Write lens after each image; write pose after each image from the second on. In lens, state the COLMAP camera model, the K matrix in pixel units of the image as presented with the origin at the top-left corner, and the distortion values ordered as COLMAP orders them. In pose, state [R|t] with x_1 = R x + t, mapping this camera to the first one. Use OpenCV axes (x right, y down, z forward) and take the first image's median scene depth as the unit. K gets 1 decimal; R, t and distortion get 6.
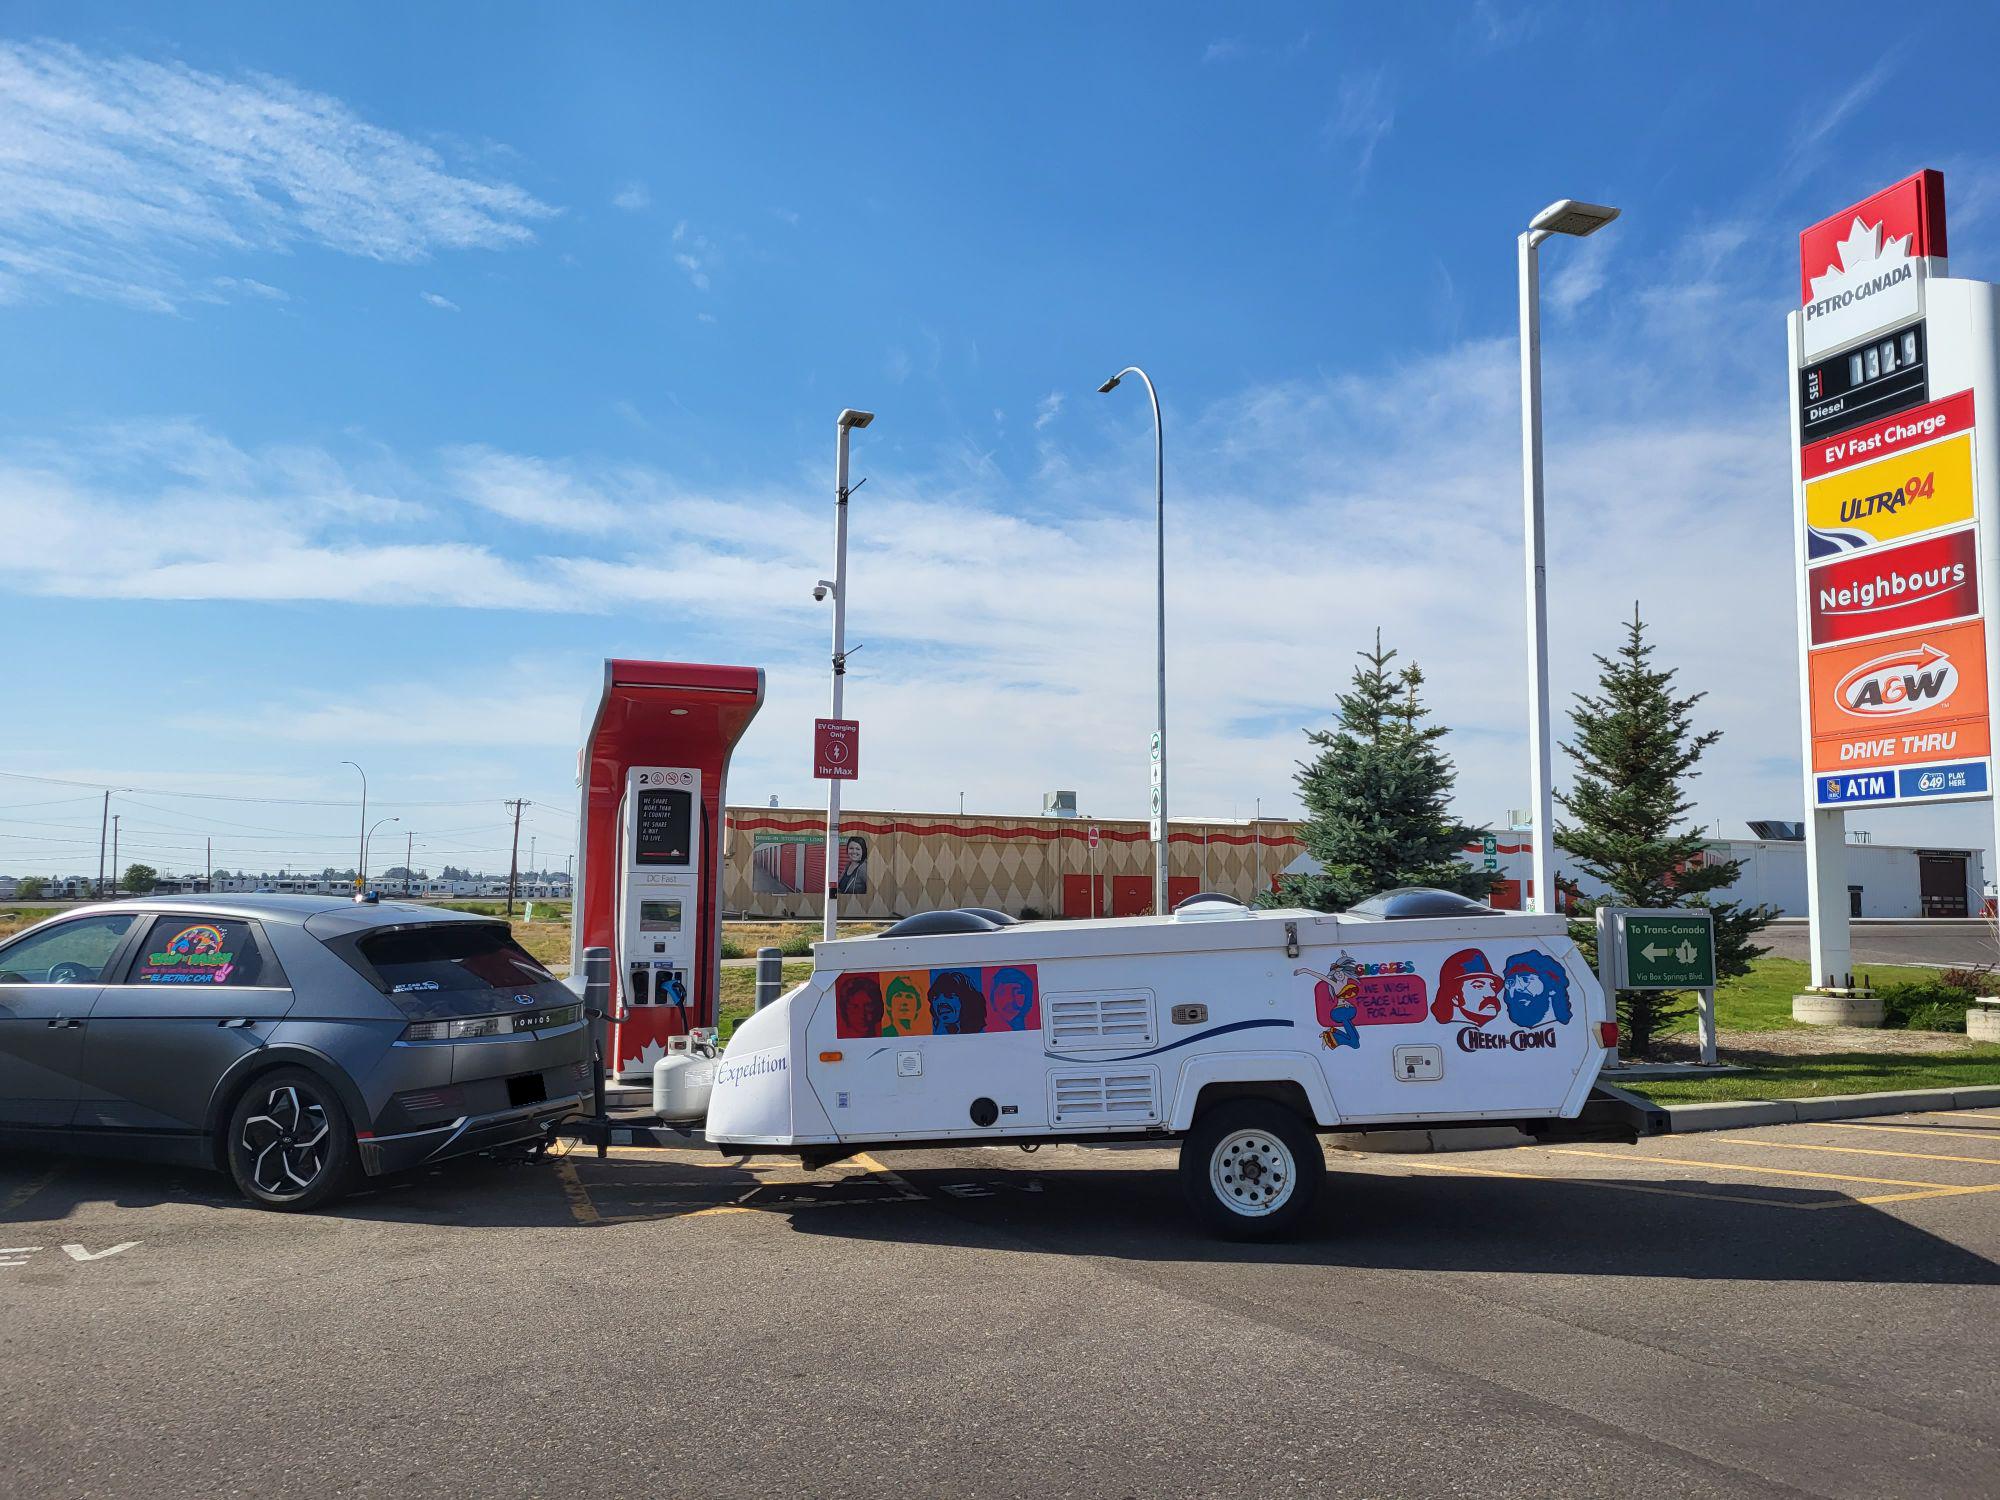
lens RADIAL K [[1472.0, 0, 1019.0], [0, 1472.0, 750.4], [0, 0, 1]] dist [0.055143, -0.027056]
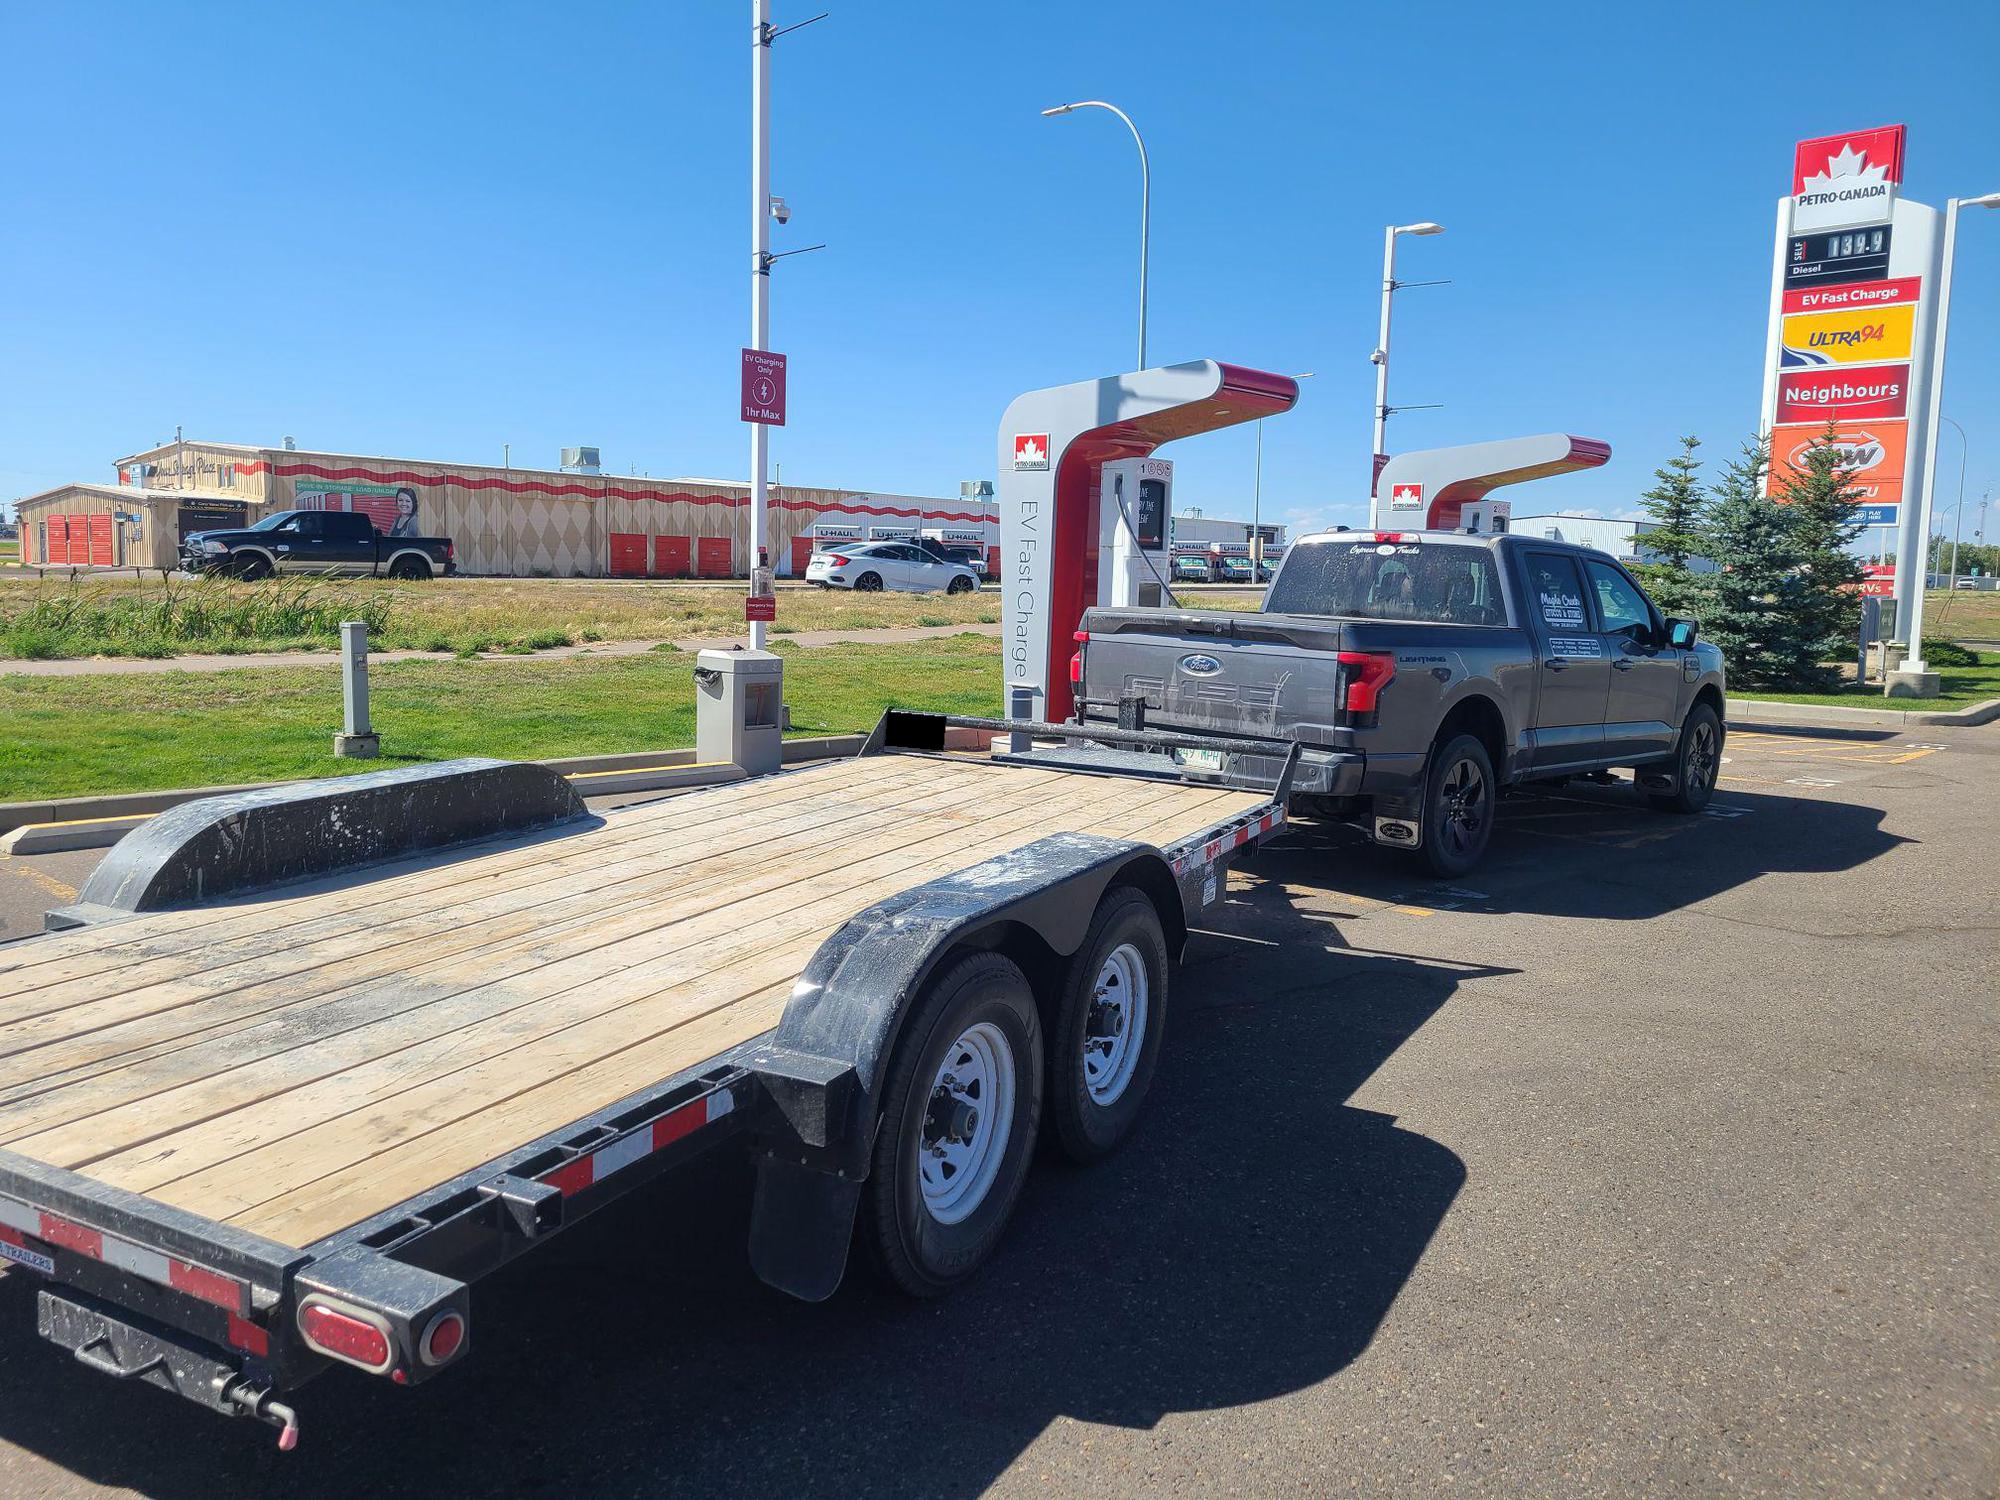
lens RADIAL K [[1454.5, 0, 976.1], [0, 1454.5, 706.5], [0, 0, 1]] dist [0.061393, -0.043129]
pose [[0.907465, -0.027363, 0.419236, -0.926933], [-0.058337, 0.980003, 0.190237, -0.025364], [-0.416058, -0.197090, 0.887723, -0.099733]]
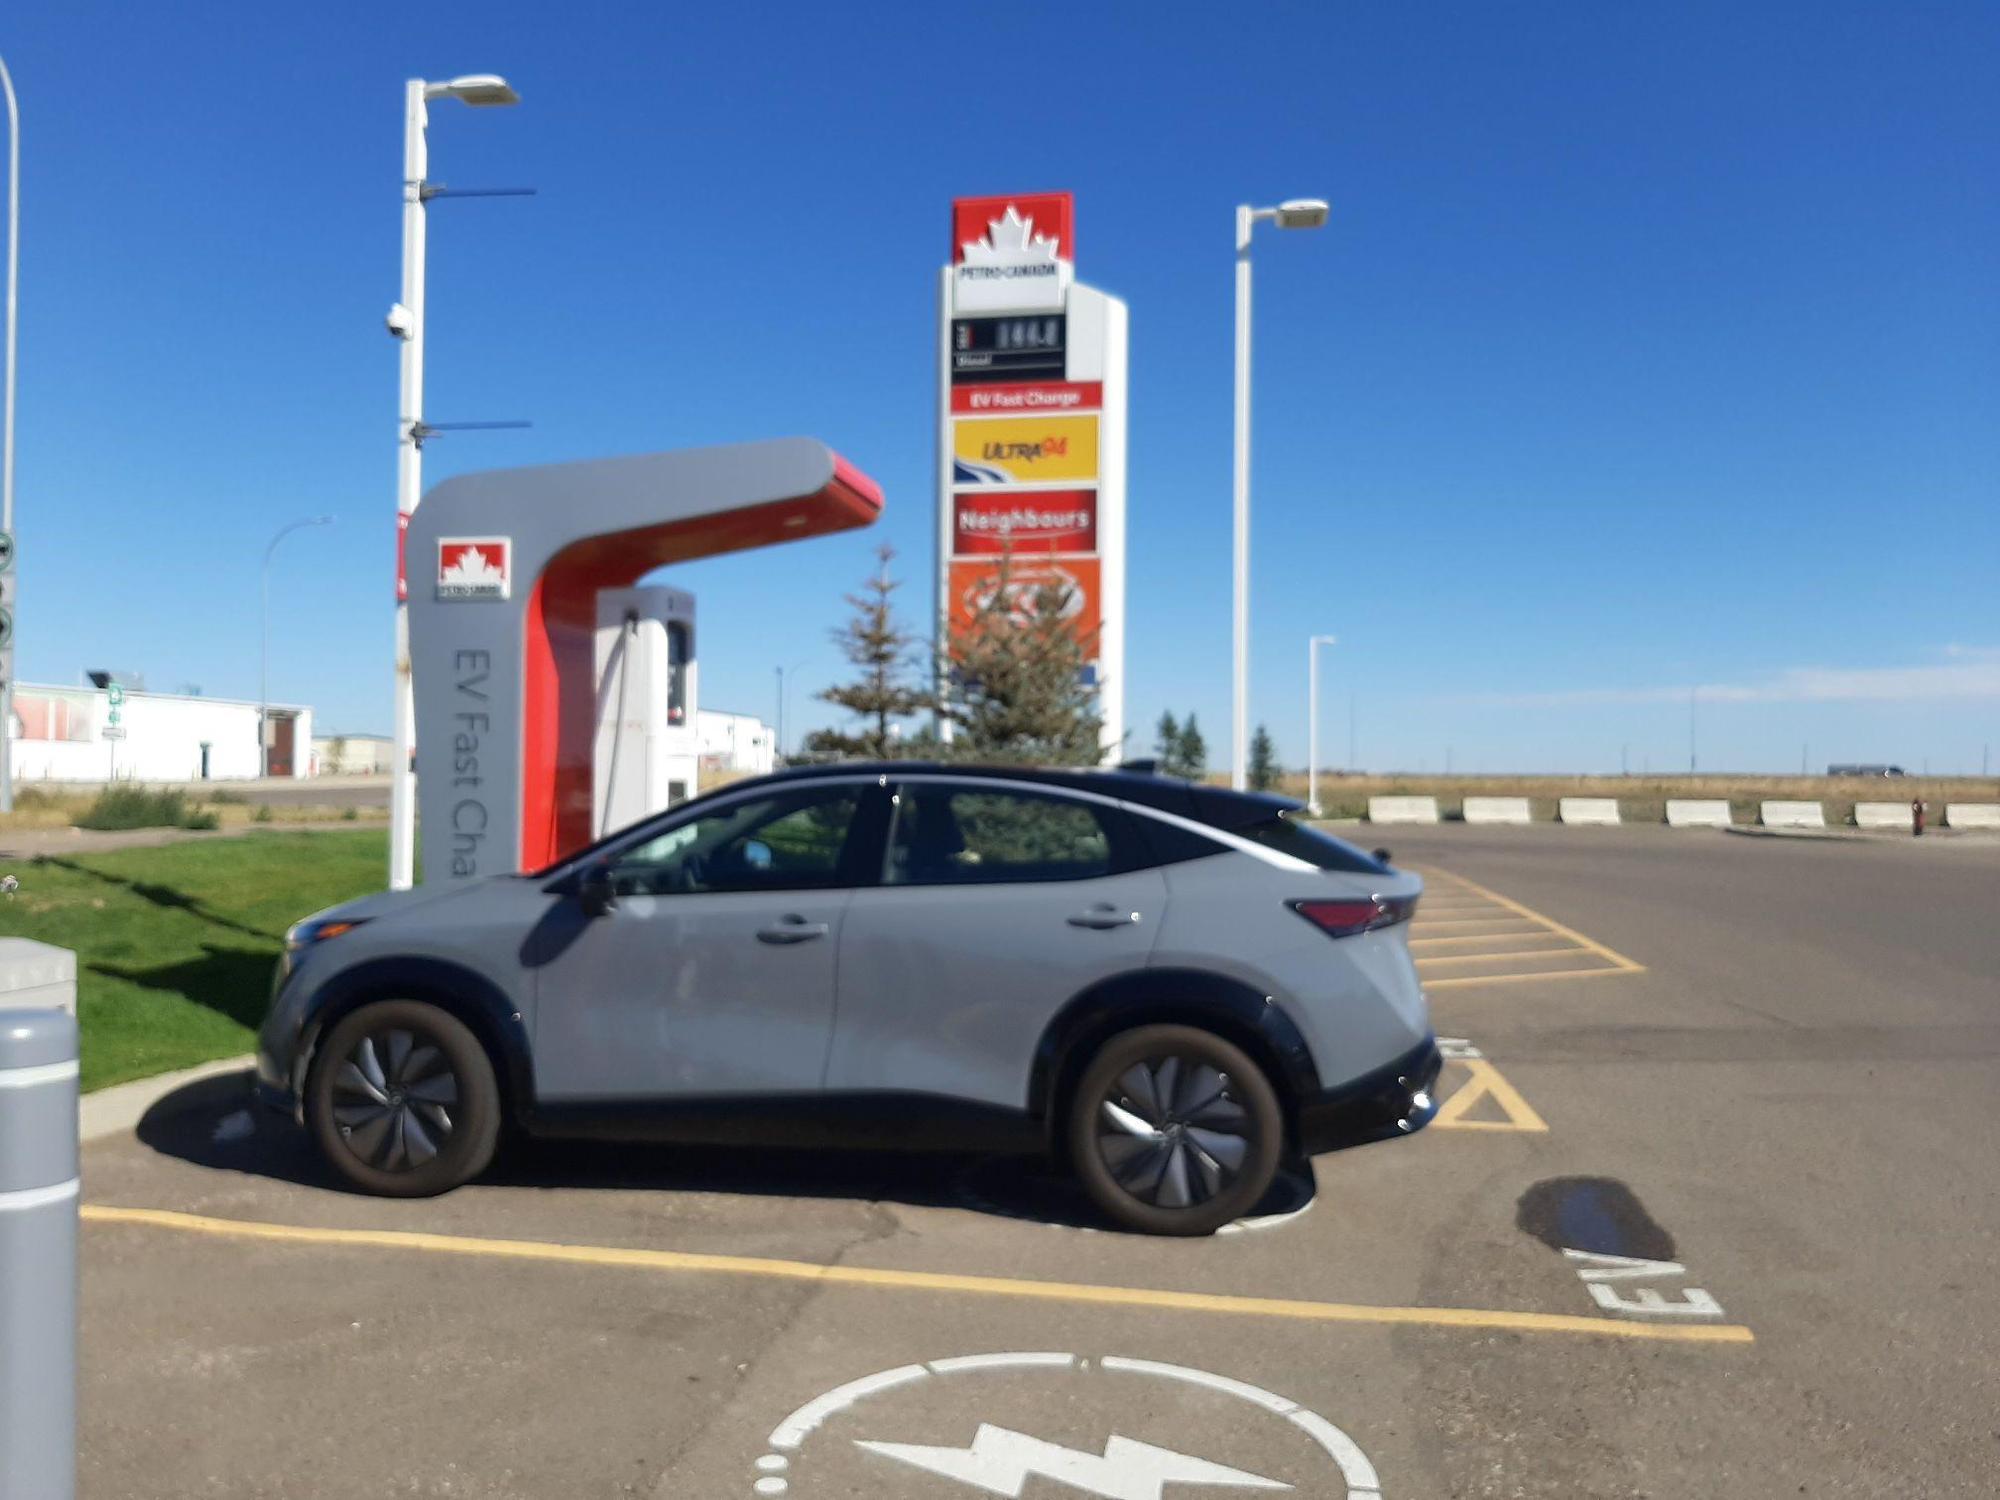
lens RADIAL K [[1574.8, 0, 972.8], [0, 1574.8, 716.6], [0, 0, 1]] dist [0.193333, -0.000762]
pose [[0.519943, 0.026676, 0.853785, -0.562796], [-0.090788, 0.995577, 0.024182, 0.027555], [-0.849363, -0.090086, 0.520065, 0.316792]]
